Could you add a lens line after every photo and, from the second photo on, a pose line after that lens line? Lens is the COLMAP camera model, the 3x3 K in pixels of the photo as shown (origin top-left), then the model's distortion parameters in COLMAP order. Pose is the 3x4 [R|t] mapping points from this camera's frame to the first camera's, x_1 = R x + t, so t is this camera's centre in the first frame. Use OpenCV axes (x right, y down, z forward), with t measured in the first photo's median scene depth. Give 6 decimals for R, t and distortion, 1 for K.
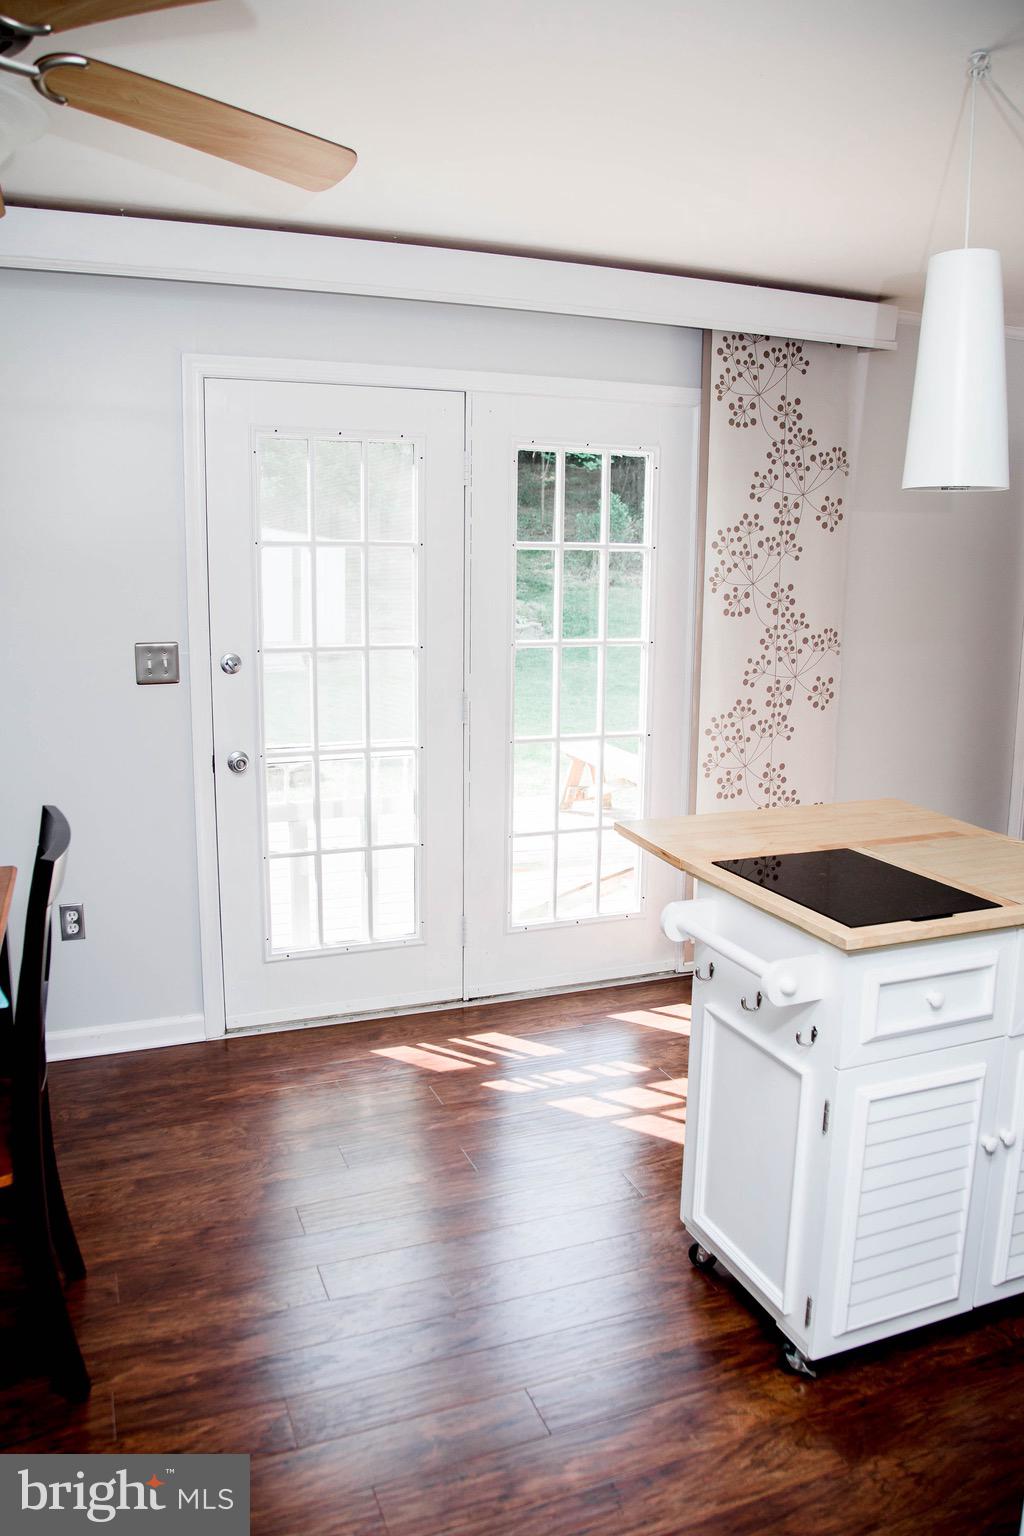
lens RADIAL K [[1109.1, 0, 490.2], [0, 1109.1, 776.2], [0, 0, 1]] dist [-0.128448, 0.073971]
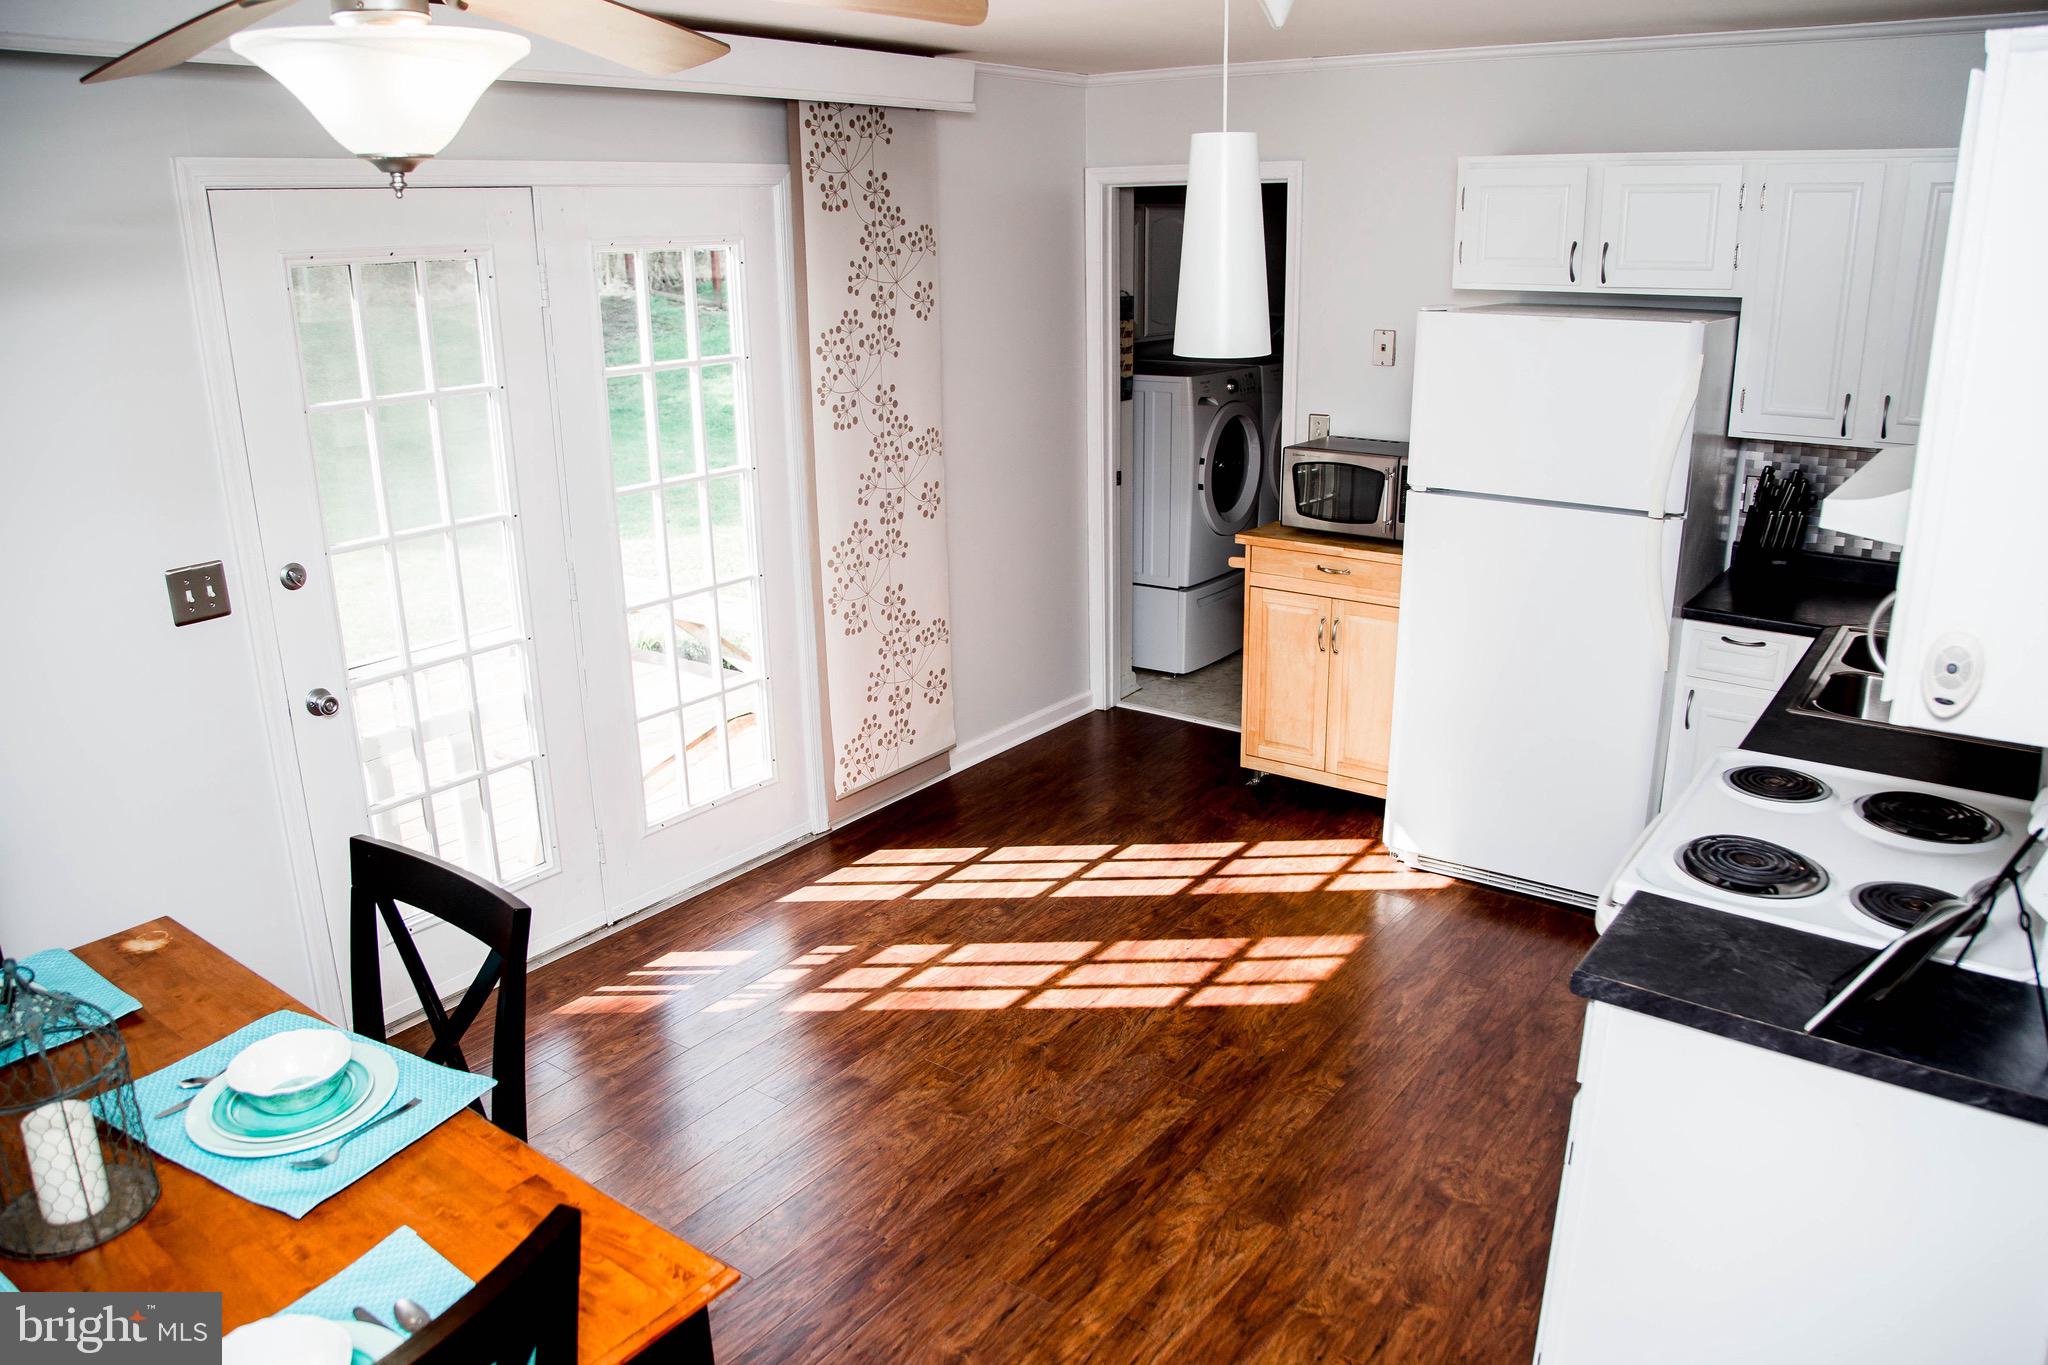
lens RADIAL K [[1455.0, 0, 1025.7], [0, 1455.0, 708.8], [0, 0, 1]] dist [-0.104368, 0.002178]
pose [[0.843174, -0.187521, 0.503878, -0.283028], [0.121343, 0.979395, 0.161435, -0.096897], [-0.523769, -0.074976, 0.848555, -0.073553]]
